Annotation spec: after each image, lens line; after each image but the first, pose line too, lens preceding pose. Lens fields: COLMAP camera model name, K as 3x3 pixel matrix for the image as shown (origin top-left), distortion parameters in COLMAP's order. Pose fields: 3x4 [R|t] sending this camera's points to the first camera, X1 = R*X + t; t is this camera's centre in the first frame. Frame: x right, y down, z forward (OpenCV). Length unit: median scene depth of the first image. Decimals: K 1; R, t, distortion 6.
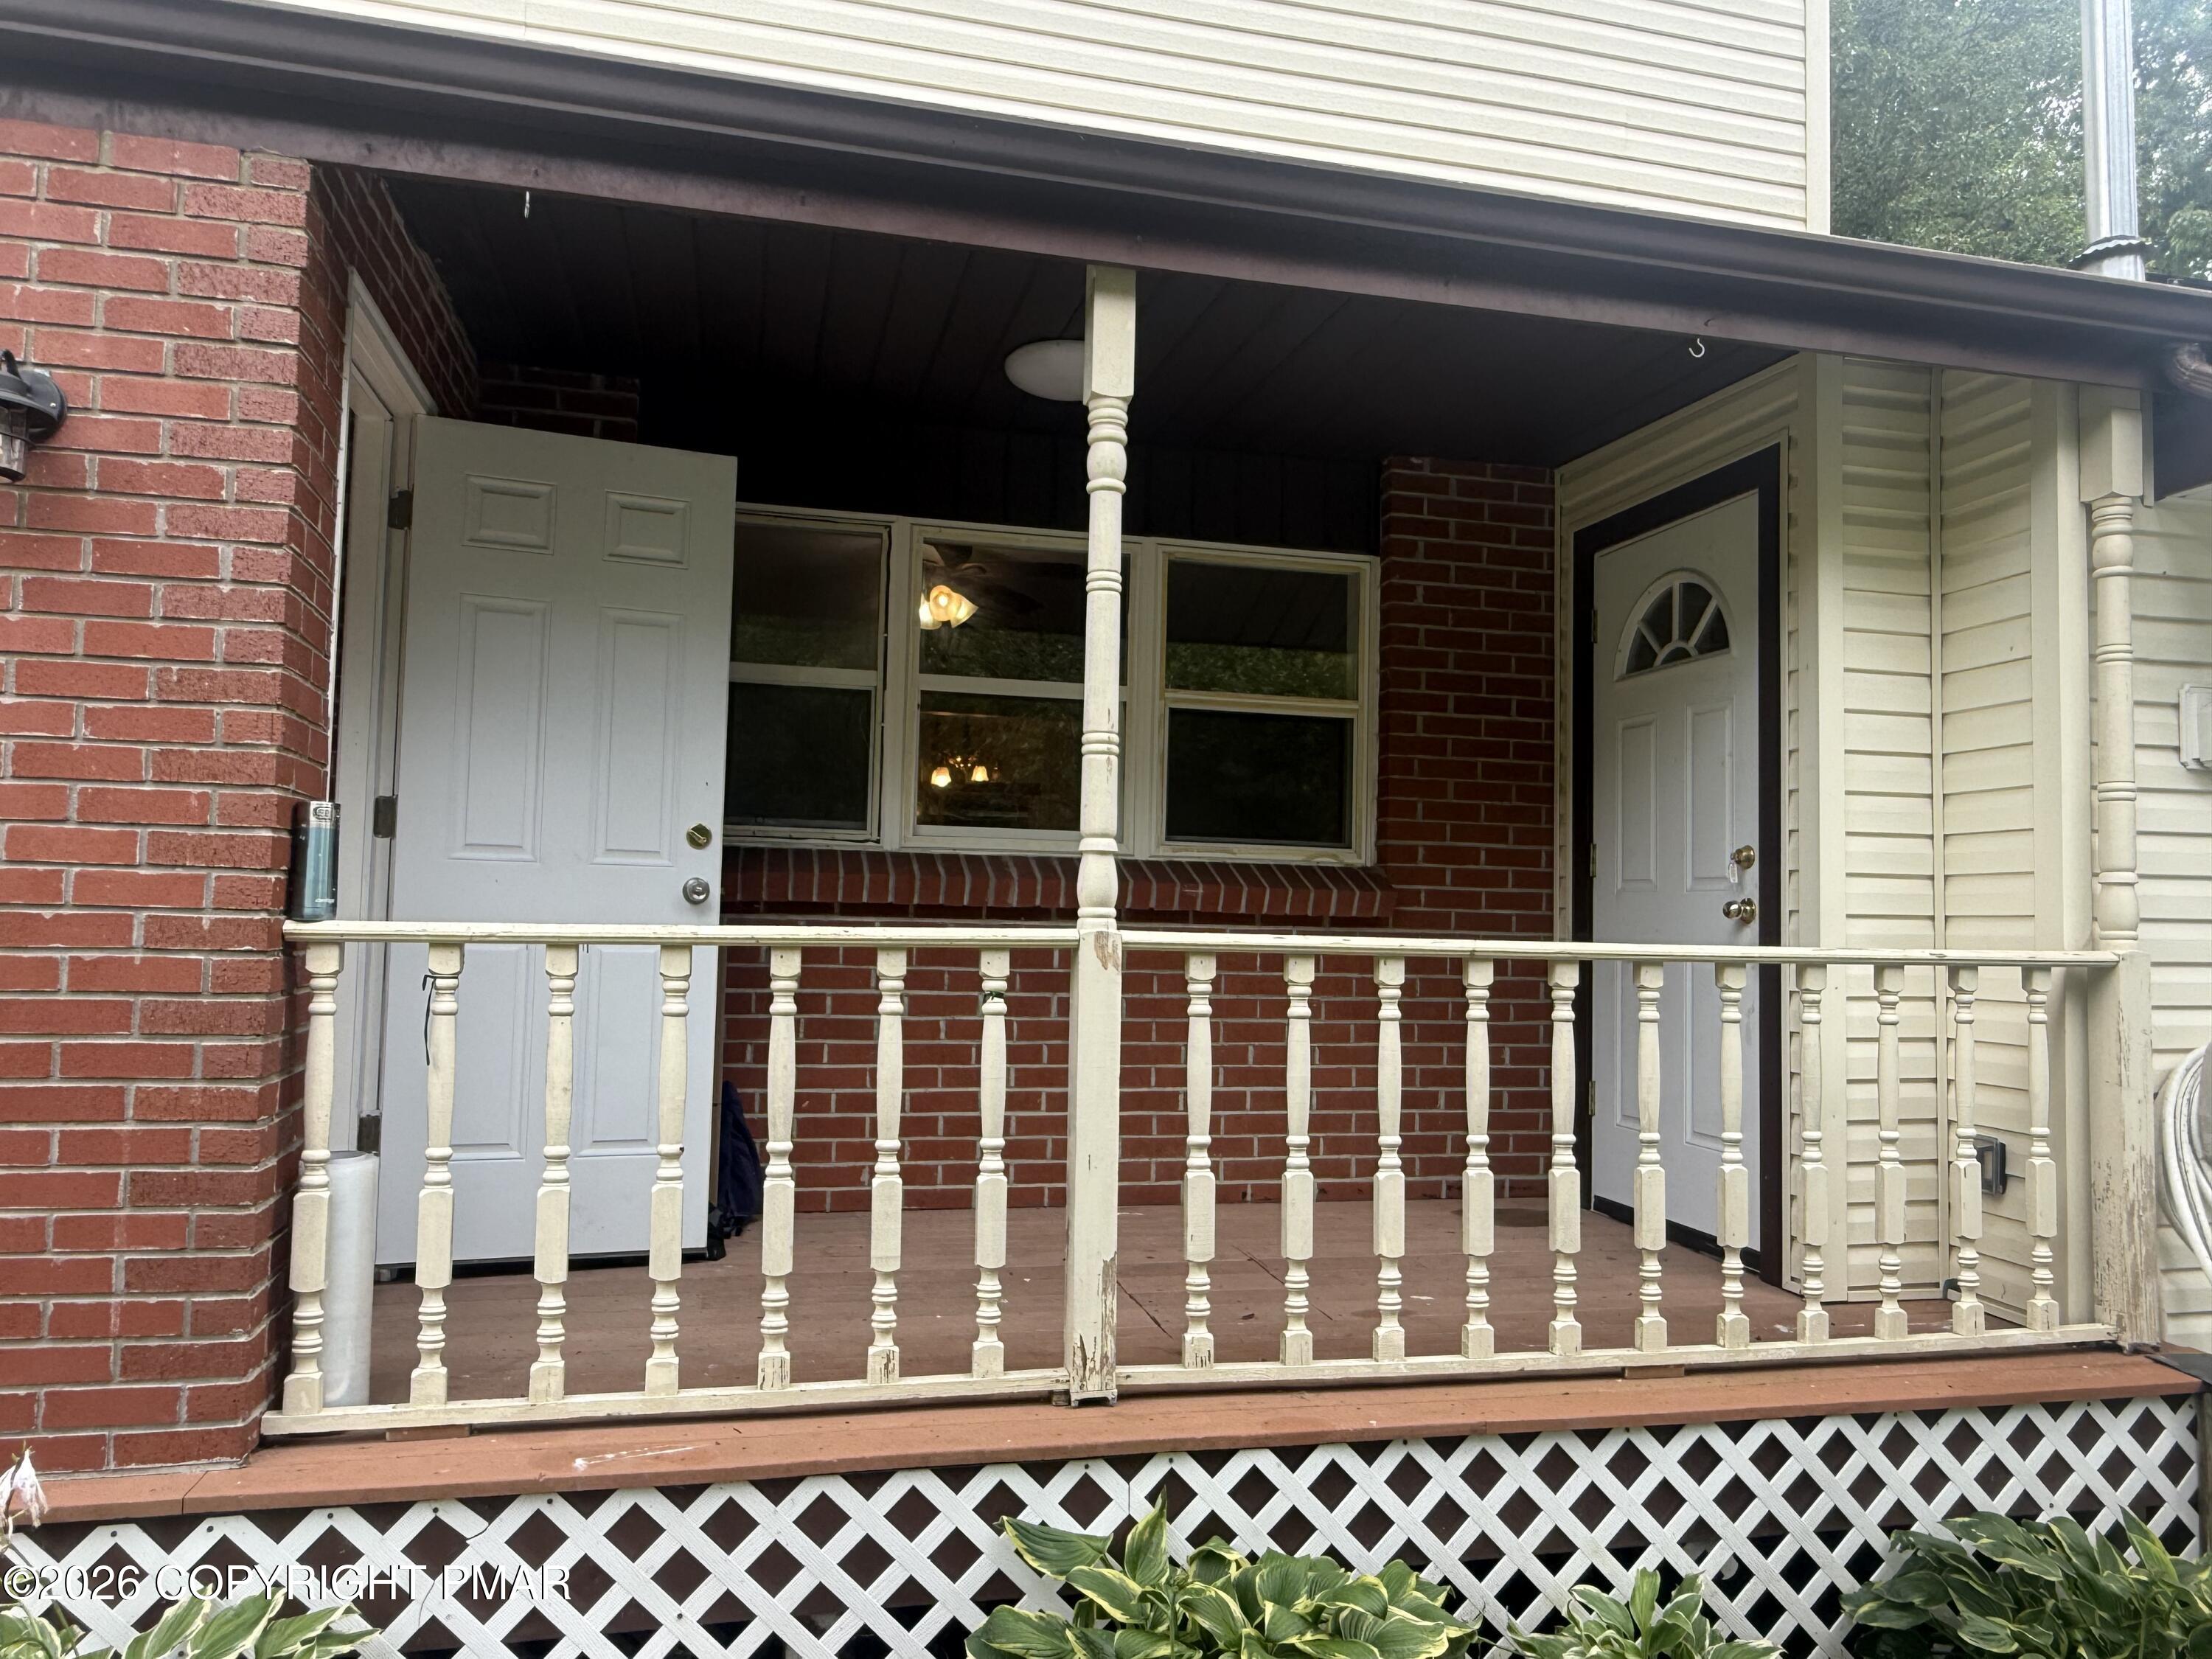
lens RADIAL K [[1511.2, 0, 1119.0], [0, 1511.2, 822.0], [0, 0, 1]] dist [-0.001405, -0.002746]
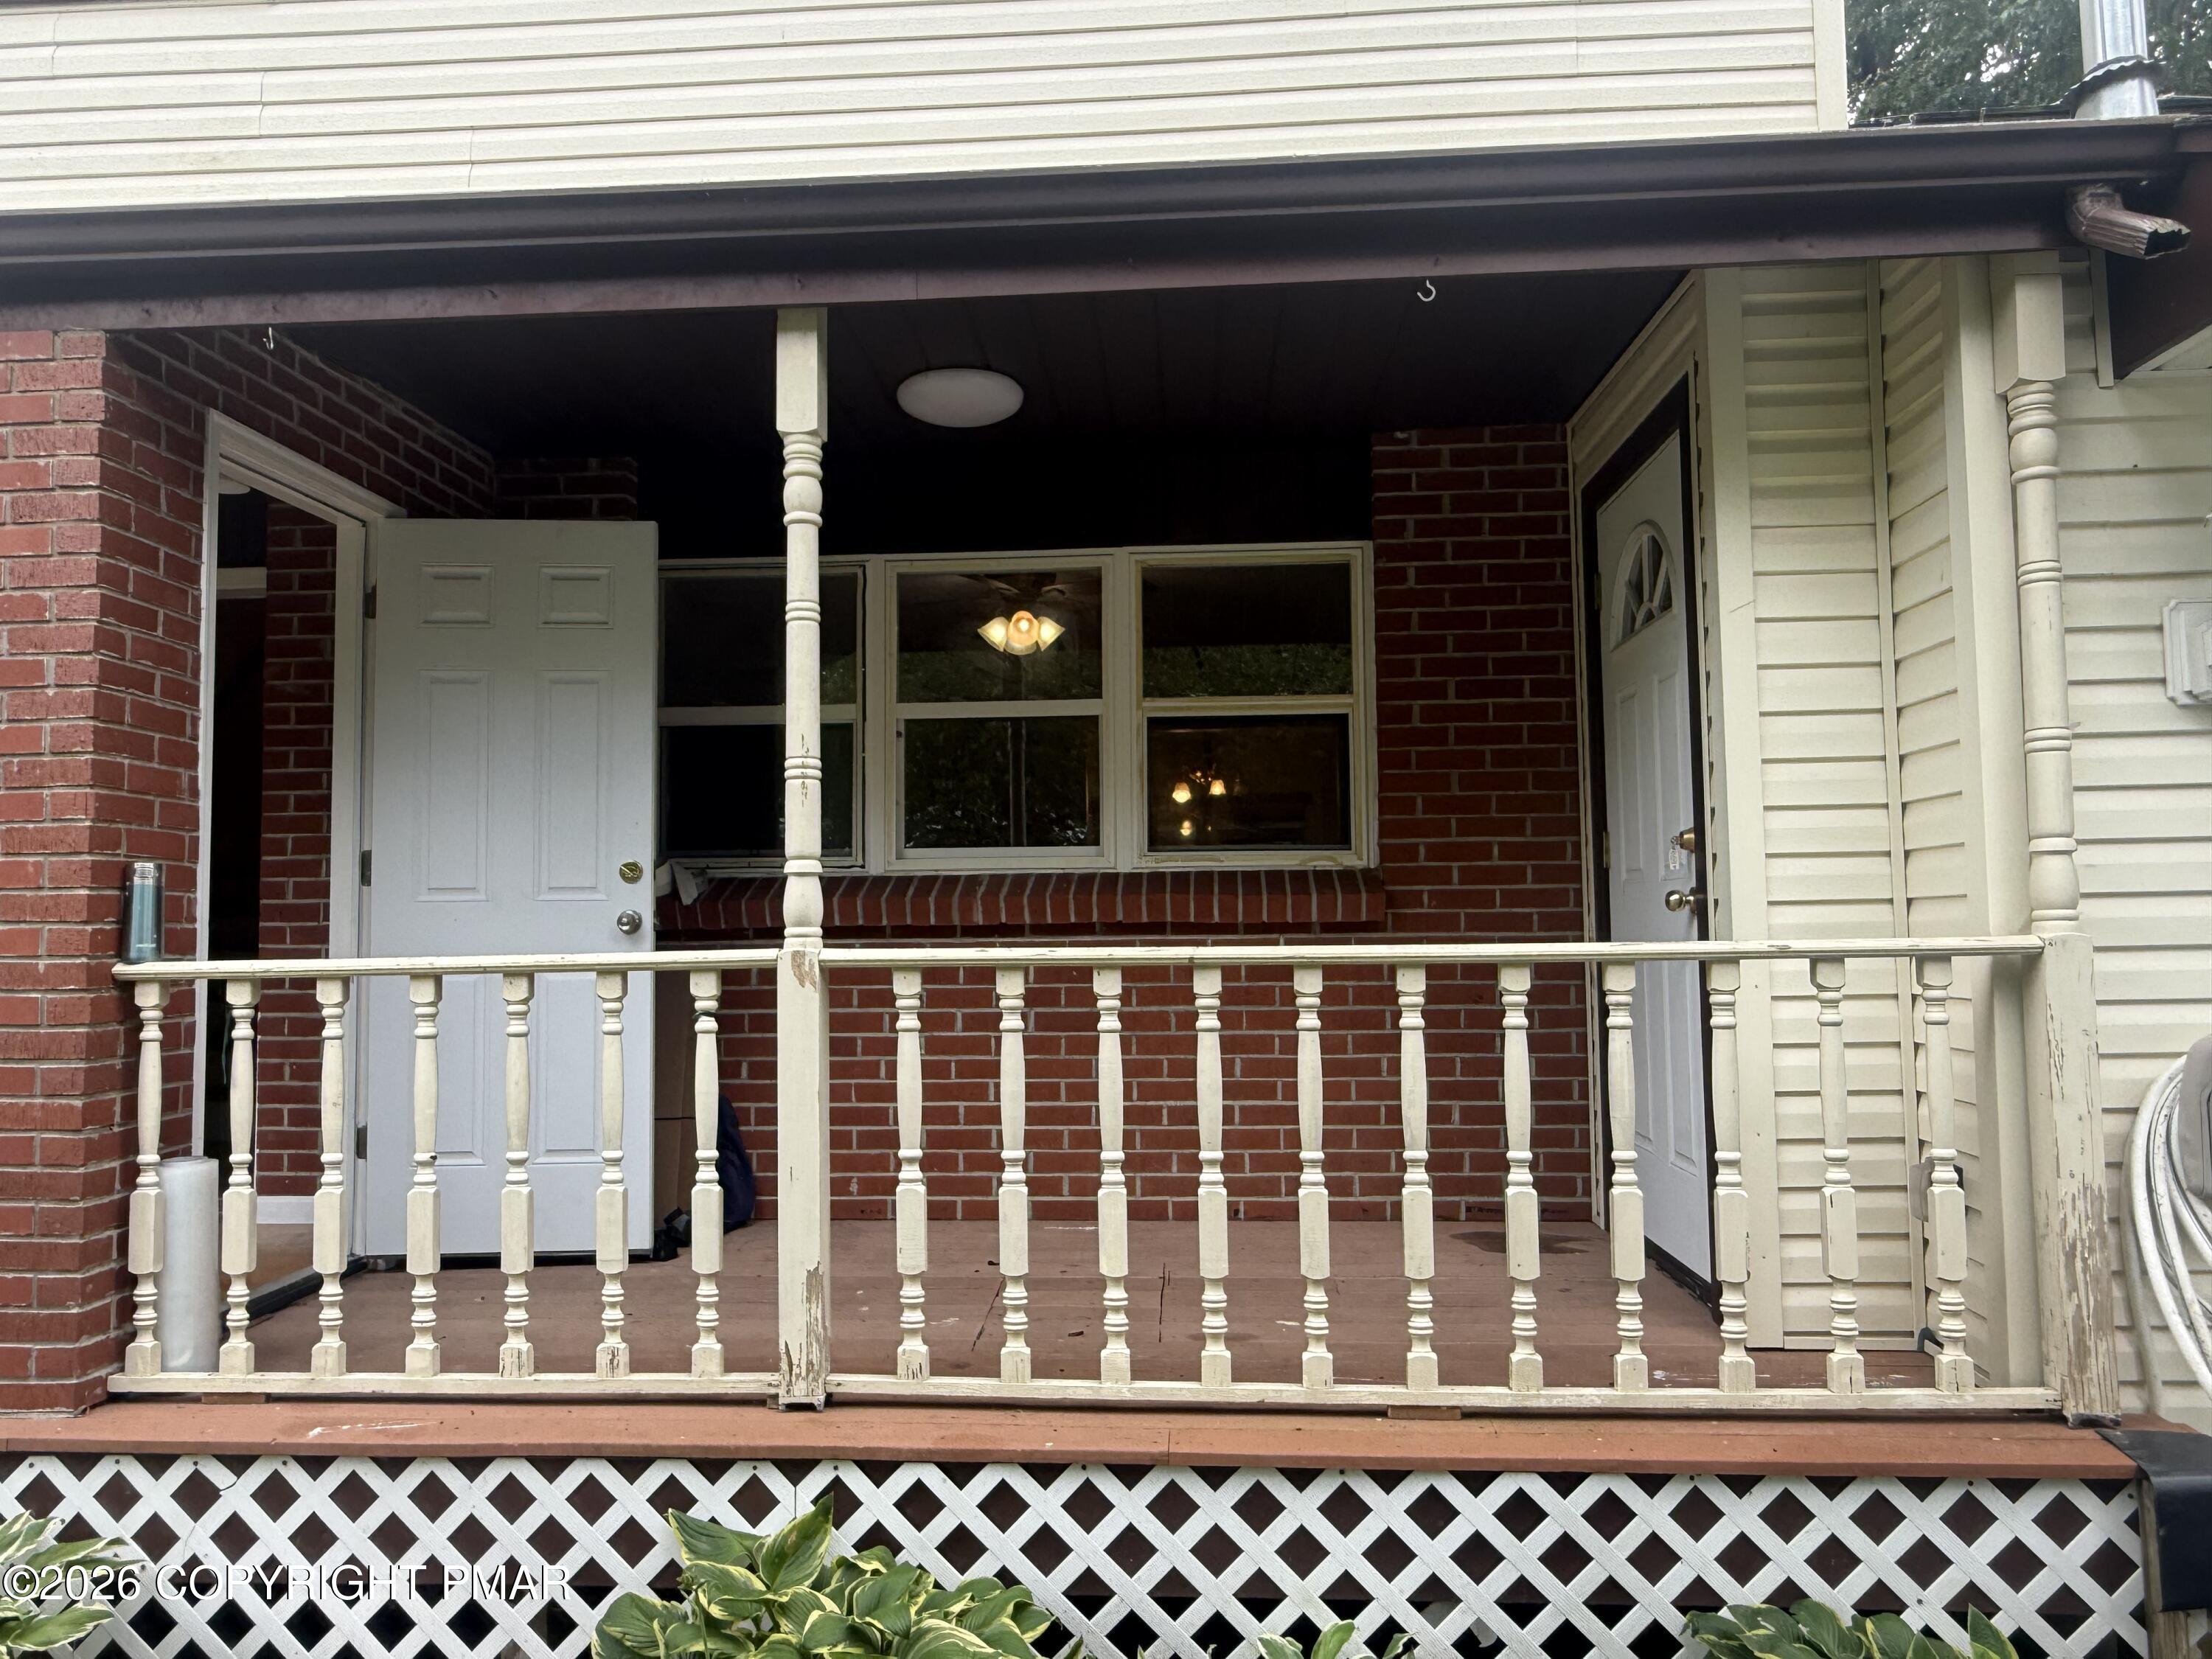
lens RADIAL K [[1511.2, 0, 1123.4], [0, 1511.2, 828.9], [0, 0, 1]] dist [-0.001405, -0.002746]
pose [[0.953959, -0.053852, -0.295063, 0.418441], [0.052979, 0.998536, -0.010958, 0.010288], [0.295221, -0.005178, 0.955415, 0.065966]]
